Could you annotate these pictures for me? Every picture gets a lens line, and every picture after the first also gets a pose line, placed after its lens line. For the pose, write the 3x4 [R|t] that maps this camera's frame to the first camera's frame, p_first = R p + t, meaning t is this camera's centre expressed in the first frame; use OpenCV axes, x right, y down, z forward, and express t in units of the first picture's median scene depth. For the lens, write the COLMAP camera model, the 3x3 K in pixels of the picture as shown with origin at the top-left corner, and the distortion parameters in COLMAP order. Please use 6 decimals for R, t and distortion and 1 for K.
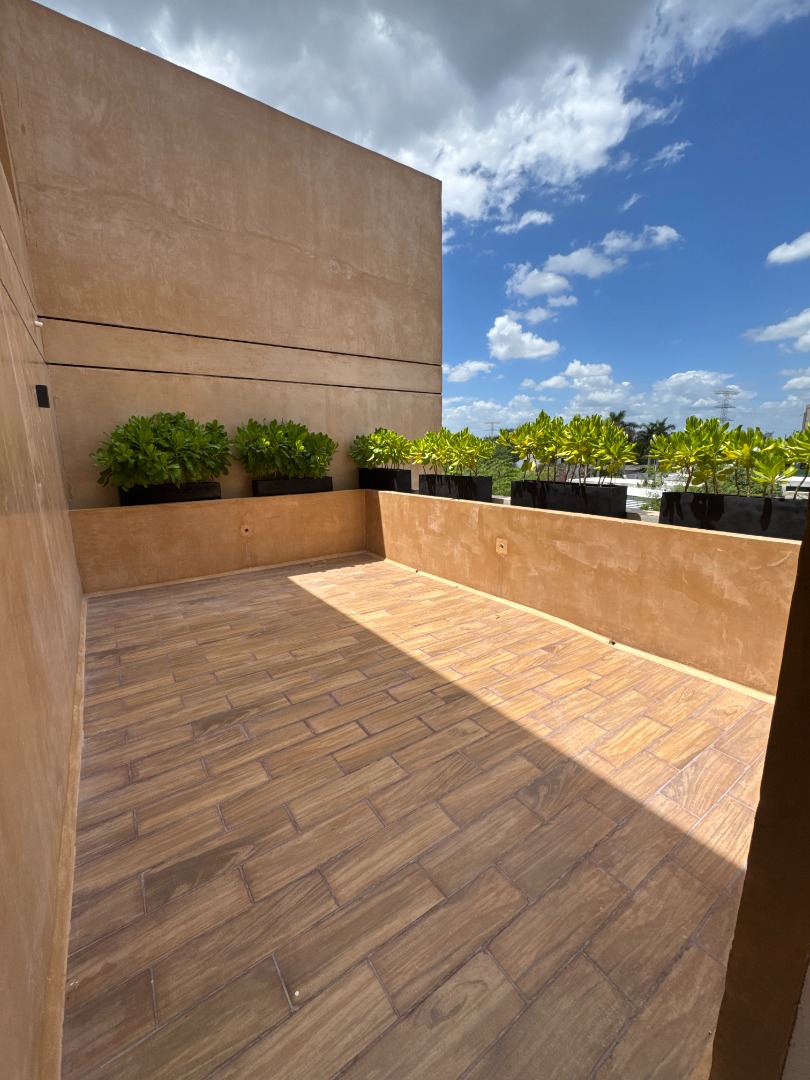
lens RADIAL K [[432.3, 0, 403.3], [0, 432.3, 537.4], [0, 0, 1]] dist [-0.000405, -0.000006]
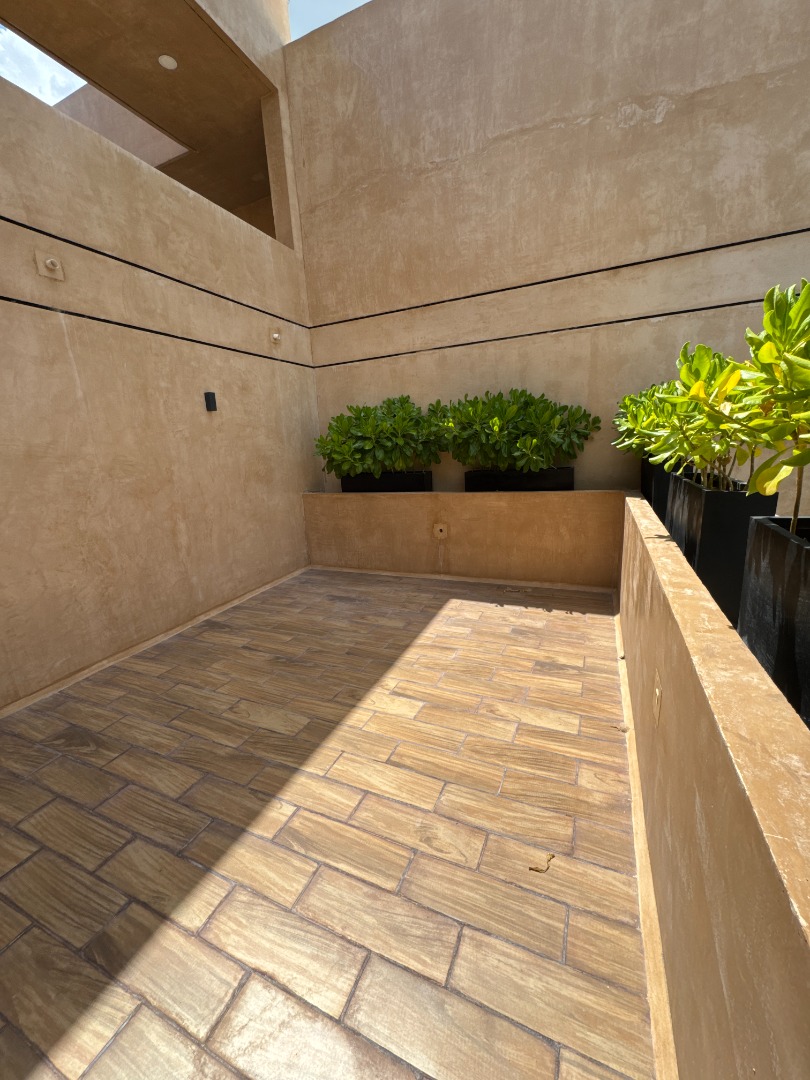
lens RADIAL K [[432.3, 0, 403.3], [0, 432.3, 537.4], [0, 0, 1]] dist [-0.000405, -0.000006]
pose [[0.521622, 0.169061, -0.836259, 0.375770], [-0.119233, 0.984997, 0.124758, -0.122236], [0.844804, 0.034633, 0.533954, 0.598198]]
